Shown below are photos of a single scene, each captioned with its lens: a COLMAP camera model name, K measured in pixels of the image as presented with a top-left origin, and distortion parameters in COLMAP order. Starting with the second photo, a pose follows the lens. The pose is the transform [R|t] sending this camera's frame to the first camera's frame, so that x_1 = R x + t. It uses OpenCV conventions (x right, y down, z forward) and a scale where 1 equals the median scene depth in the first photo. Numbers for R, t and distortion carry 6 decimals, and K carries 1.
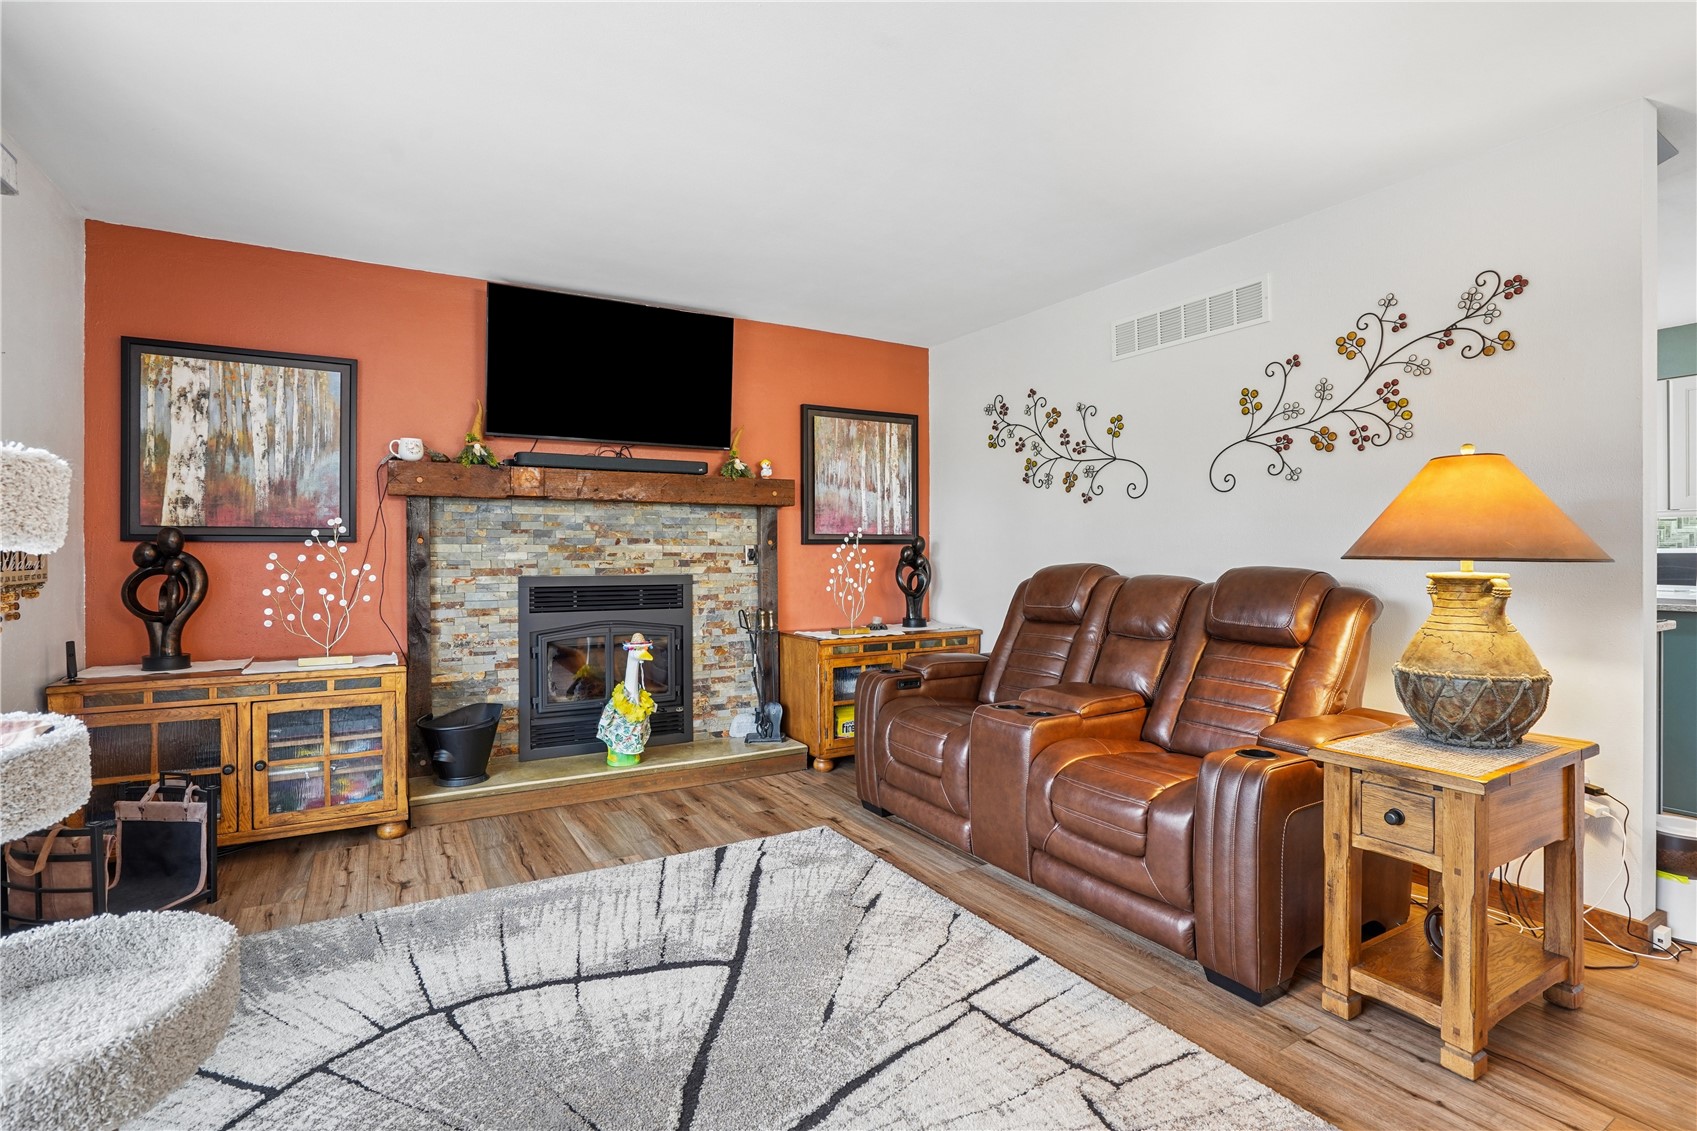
lens RADIAL K [[804.0, 0, 846.4], [0, 804.0, 564.6], [0, 0, 1]] dist [-0.047479, 0.017998]
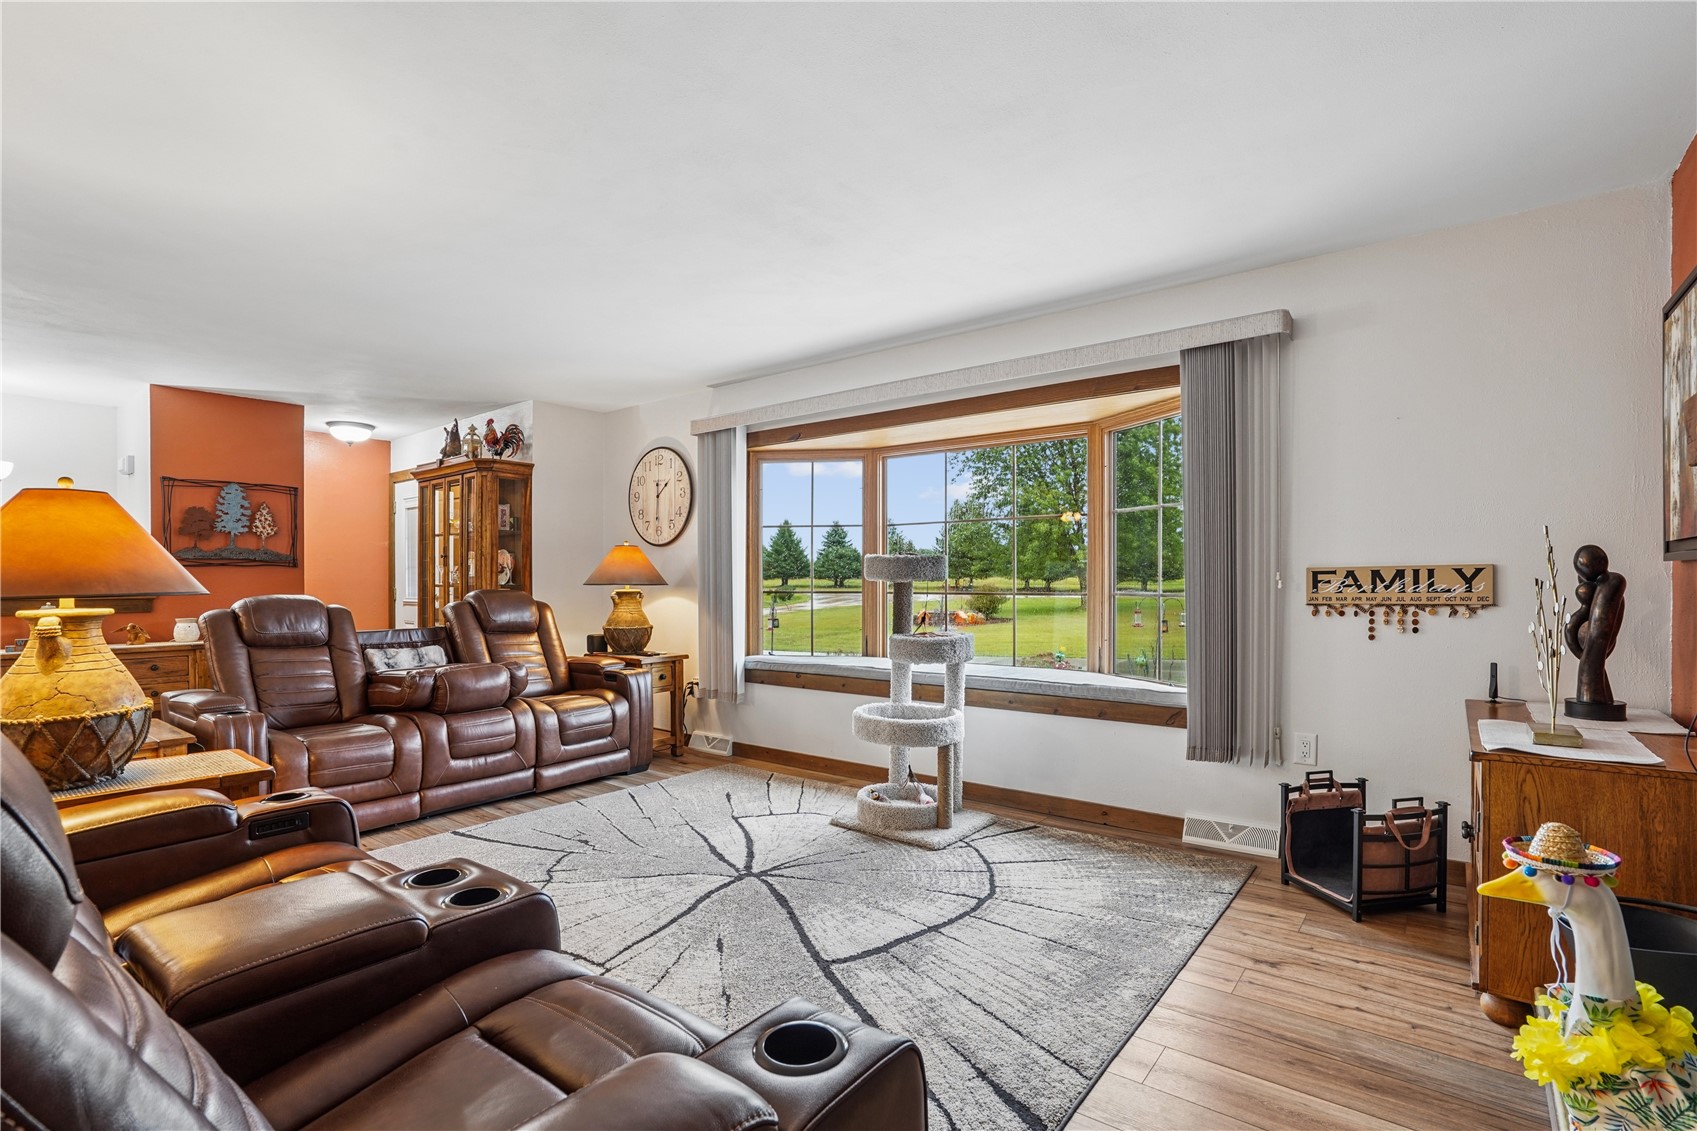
lens RADIAL K [[804.0, 0, 851.3], [0, 804.0, 574.1], [0, 0, 1]] dist [-0.047479, 0.017998]
pose [[-0.931713, 0.003936, -0.363174, 0.209588], [0.001935, 0.999981, 0.005875, -0.031781], [0.363191, 0.004772, -0.931703, 1.961266]]
